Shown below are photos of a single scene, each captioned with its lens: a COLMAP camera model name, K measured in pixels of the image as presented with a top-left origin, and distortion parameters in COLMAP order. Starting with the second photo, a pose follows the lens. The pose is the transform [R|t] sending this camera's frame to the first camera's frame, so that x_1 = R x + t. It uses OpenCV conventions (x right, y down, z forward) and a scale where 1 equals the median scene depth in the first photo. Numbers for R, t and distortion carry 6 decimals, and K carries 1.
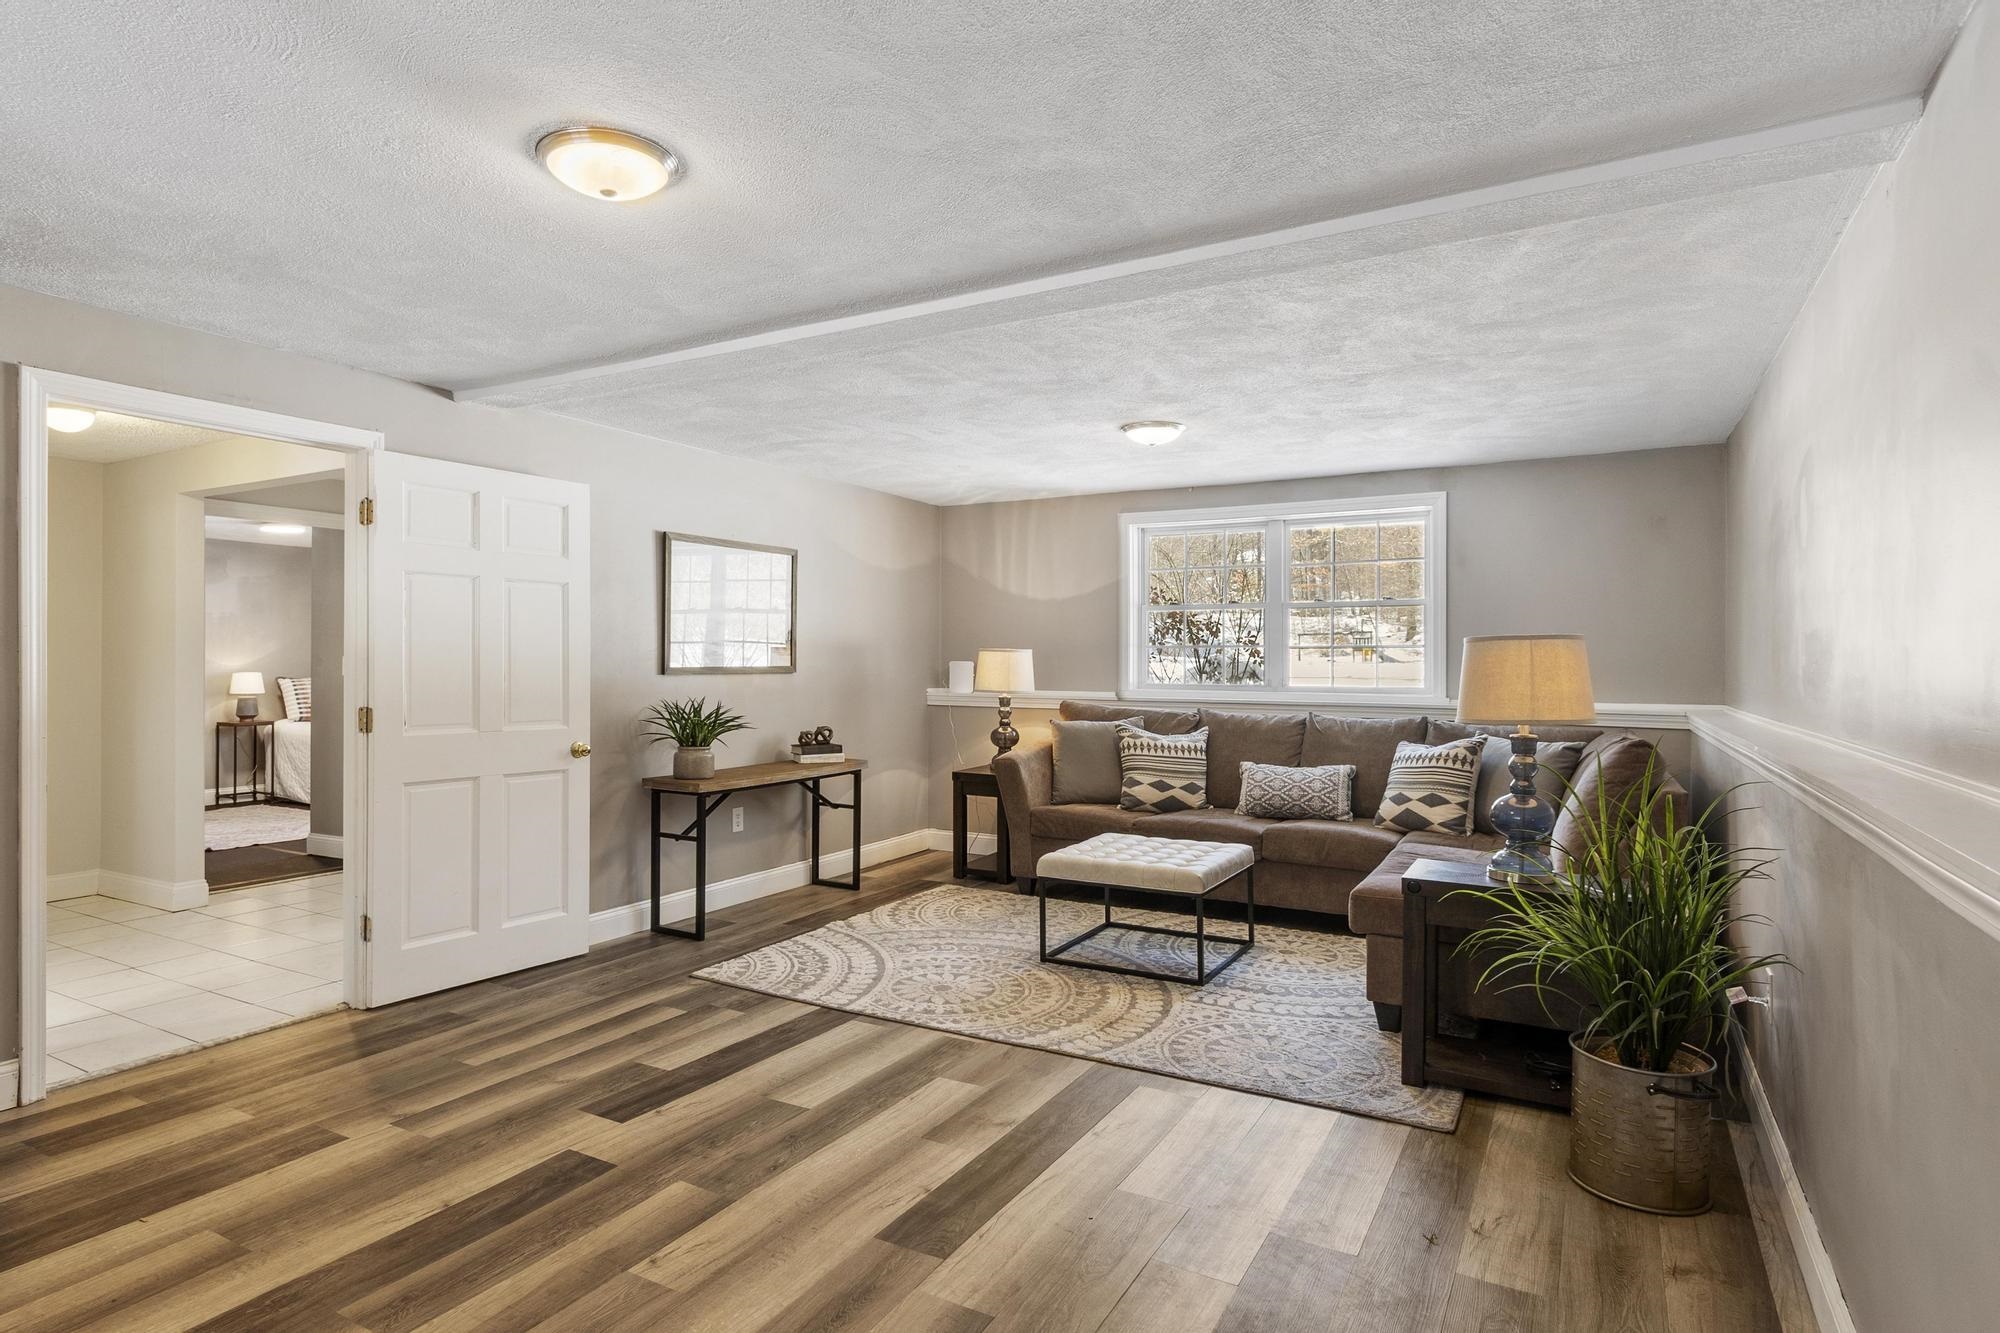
lens RADIAL K [[1058.7, 0, 993.3], [0, 1058.7, 662.0], [0, 0, 1]] dist [0.010086, -0.009620]
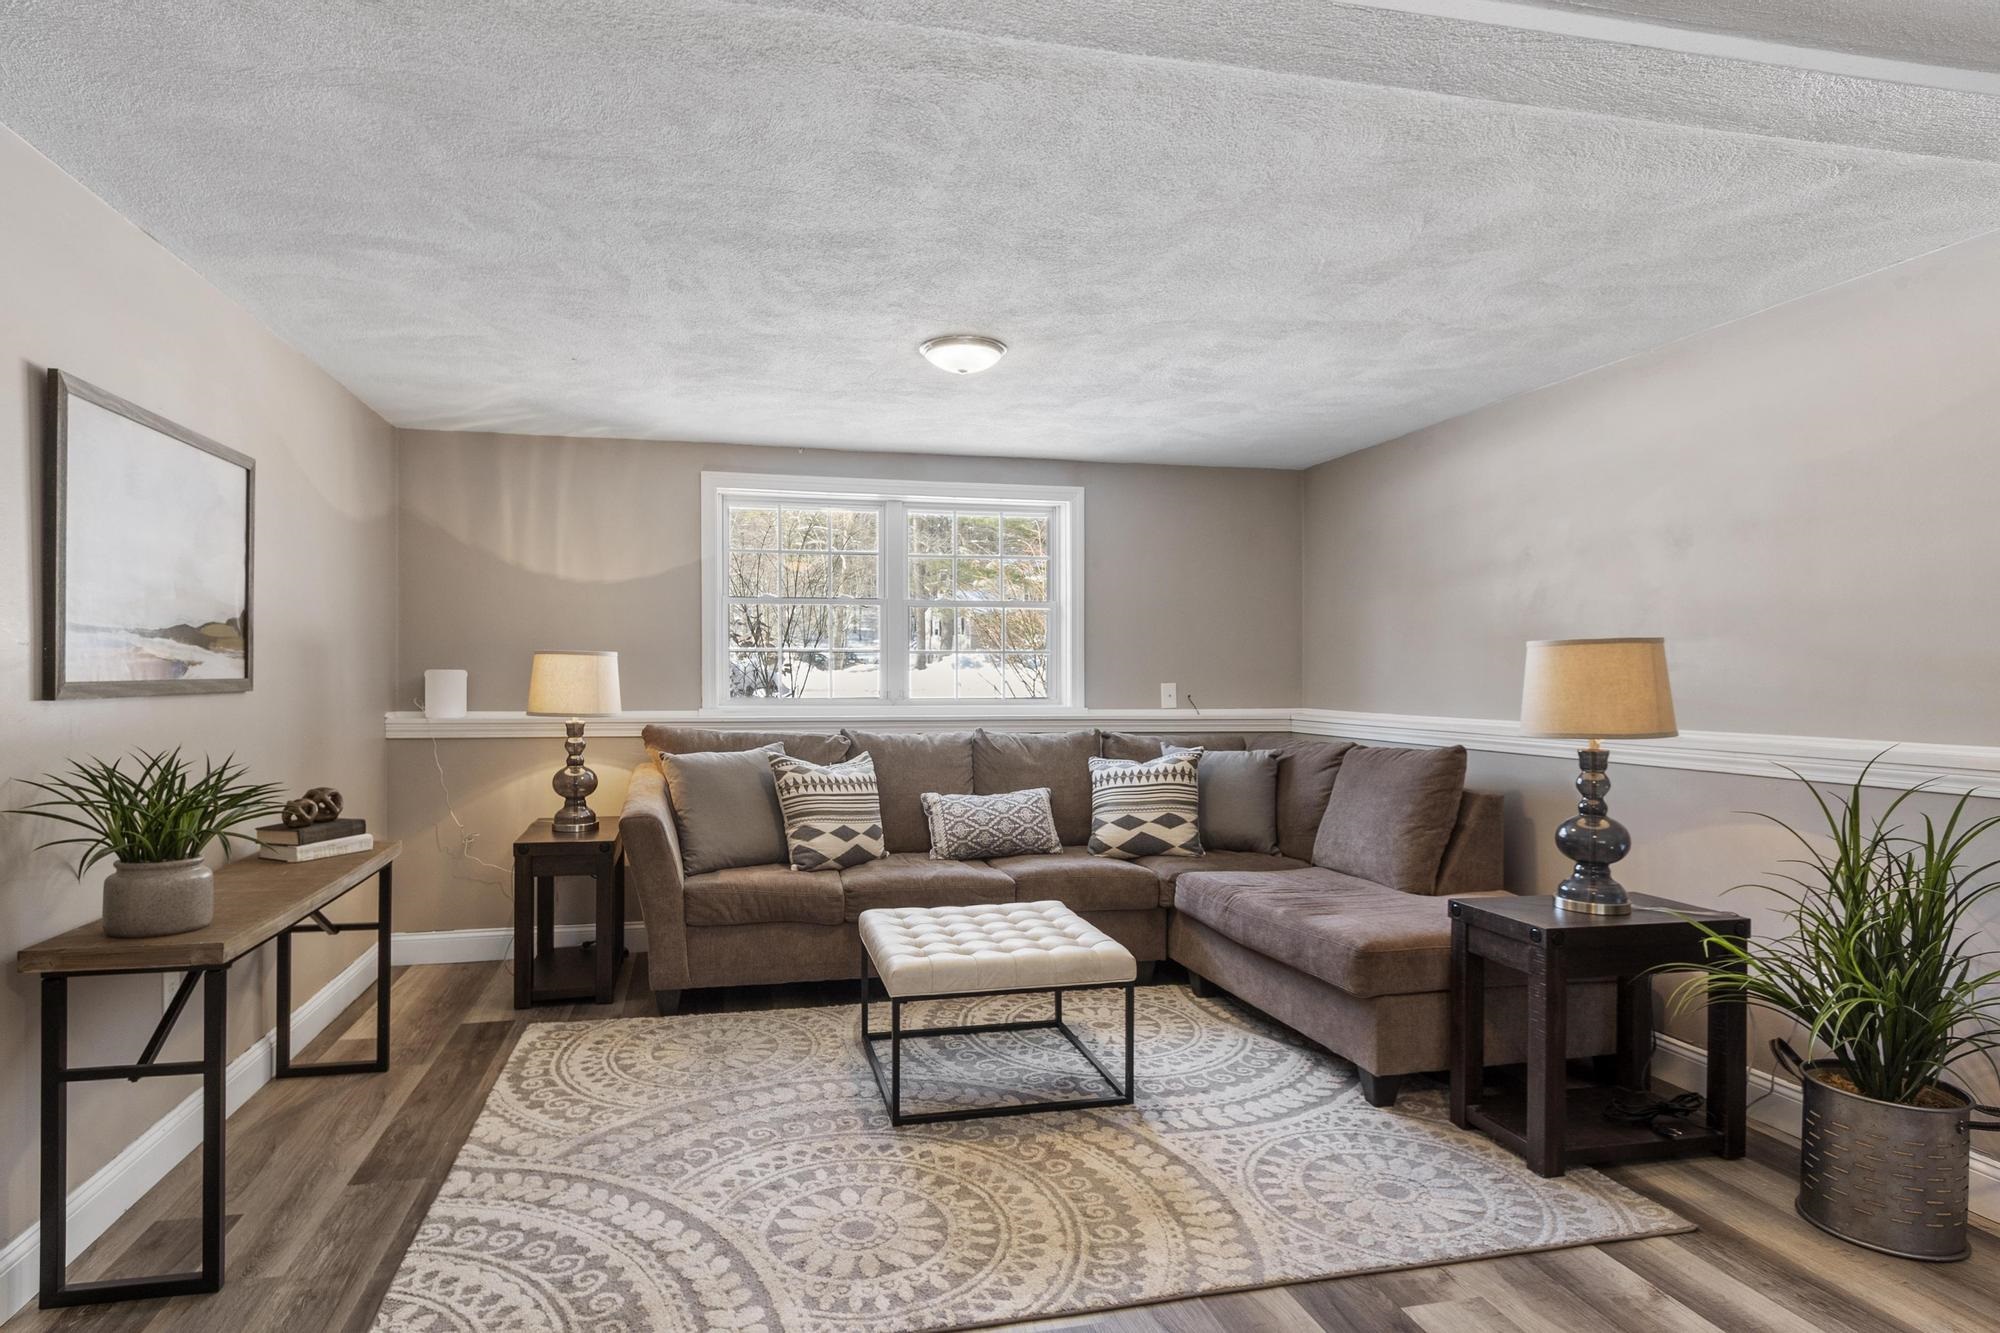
lens RADIAL K [[1058.7, 0, 986.6], [0, 1058.7, 679.0], [0, 0, 1]] dist [0.010086, -0.009620]
pose [[0.752006, -0.006243, 0.659127, -0.356493], [0.001853, 0.999971, 0.007357, 0.001260], [-0.659154, -0.004311, 0.751996, 0.489375]]
